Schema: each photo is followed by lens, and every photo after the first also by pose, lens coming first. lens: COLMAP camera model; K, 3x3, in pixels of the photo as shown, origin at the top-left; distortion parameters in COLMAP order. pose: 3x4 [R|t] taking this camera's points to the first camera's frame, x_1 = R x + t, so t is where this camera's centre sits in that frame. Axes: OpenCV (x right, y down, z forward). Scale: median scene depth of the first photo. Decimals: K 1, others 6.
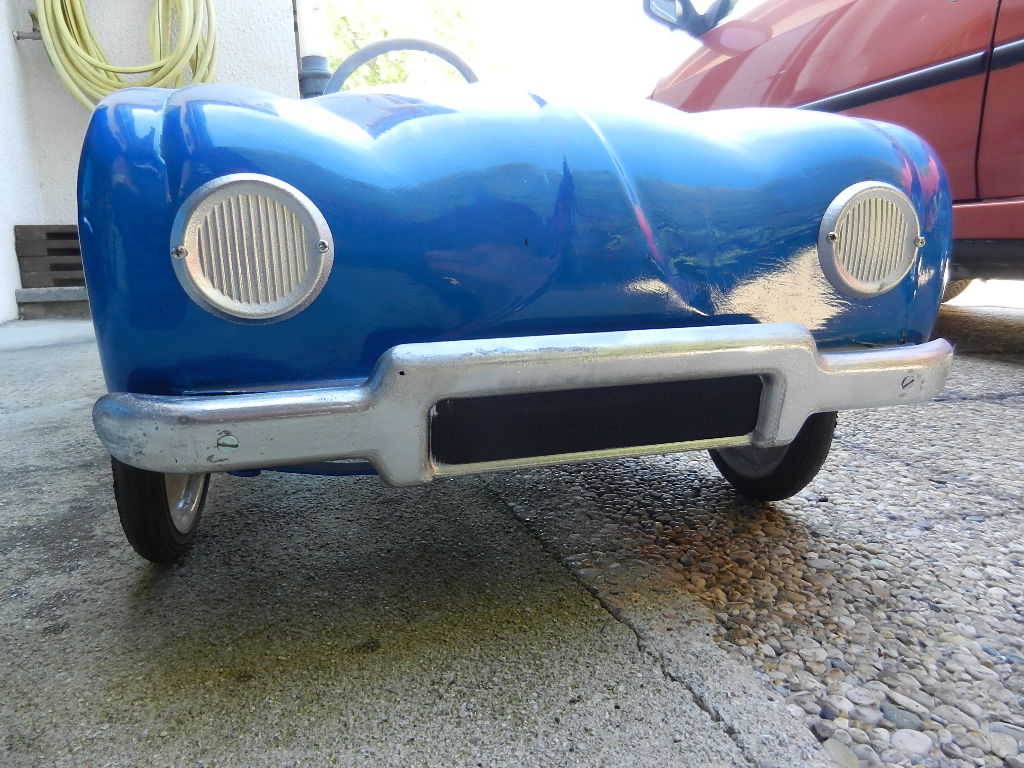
lens RADIAL K [[741.3, 0, 499.7], [0, 741.3, 385.2], [0, 0, 1]] dist [-0.013367, 0.011369]
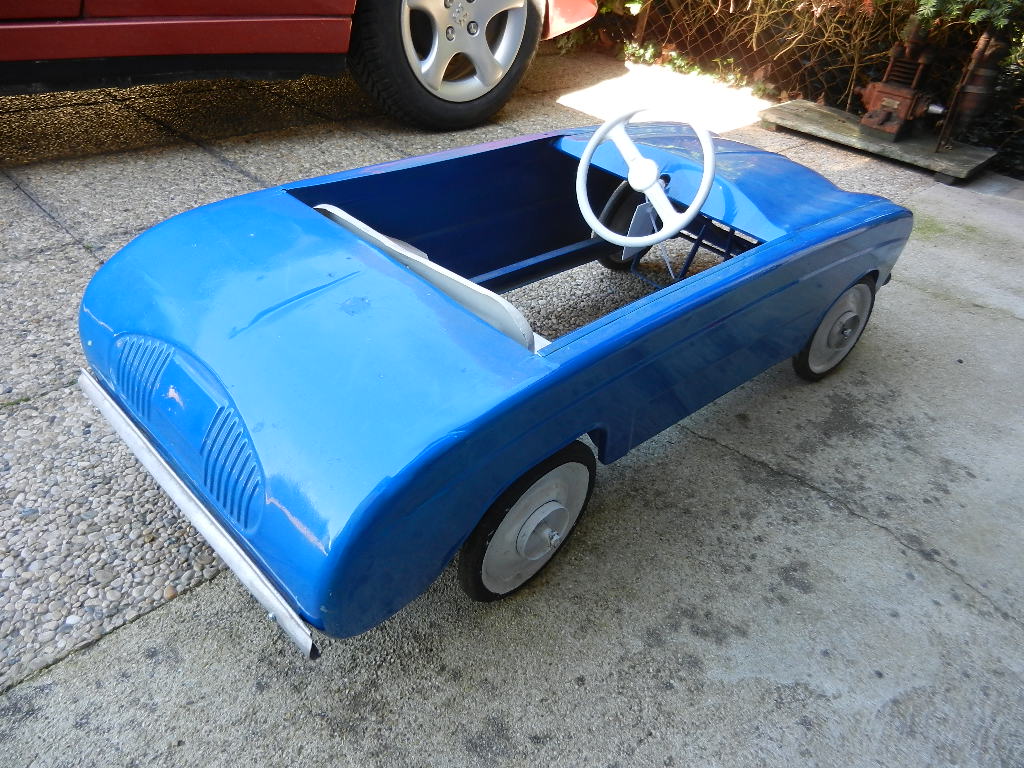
lens RADIAL K [[741.3, 0, 508.5], [0, 741.3, 377.7], [0, 0, 1]] dist [-0.013367, 0.011369]
pose [[-0.469275, -0.551235, 0.689870, -2.075887], [0.037385, 0.768132, 0.639200, -1.742150], [-0.882260, 0.325752, -0.339857, 3.403463]]
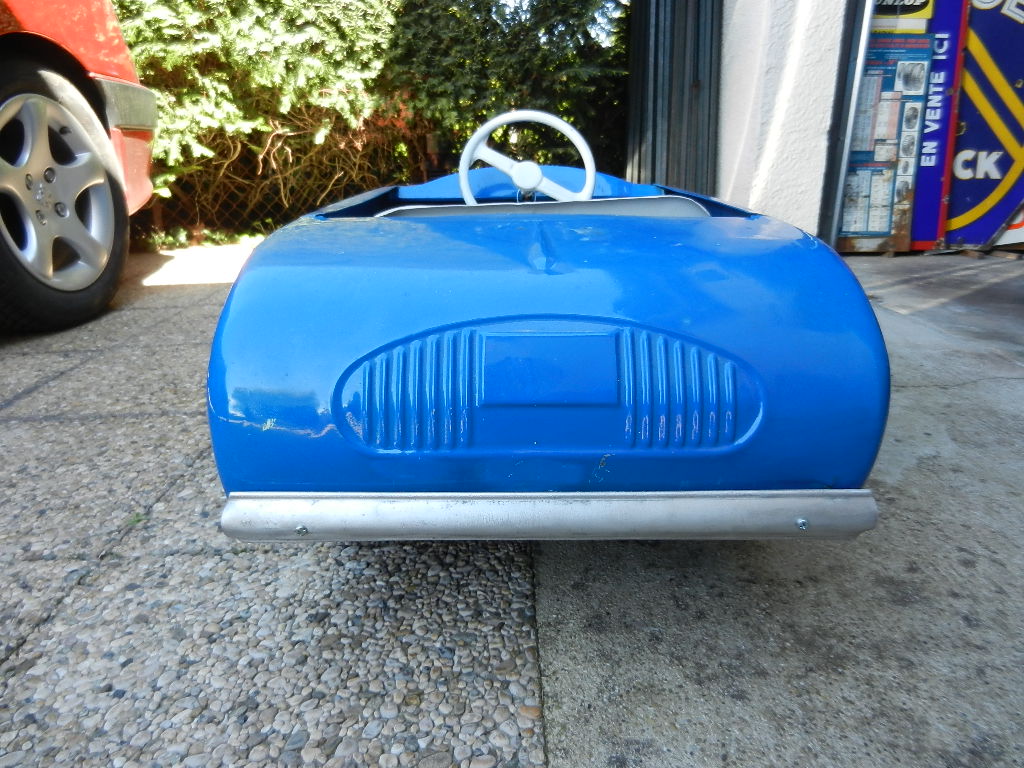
lens RADIAL K [[741.3, 0, 502.8], [0, 741.3, 377.4], [0, 0, 1]] dist [-0.013367, 0.011369]
pose [[-0.954401, -0.064276, 0.291527, -0.980302], [0.079298, 0.886880, 0.455144, -1.253325], [-0.287804, 0.457507, -0.841342, 4.506363]]
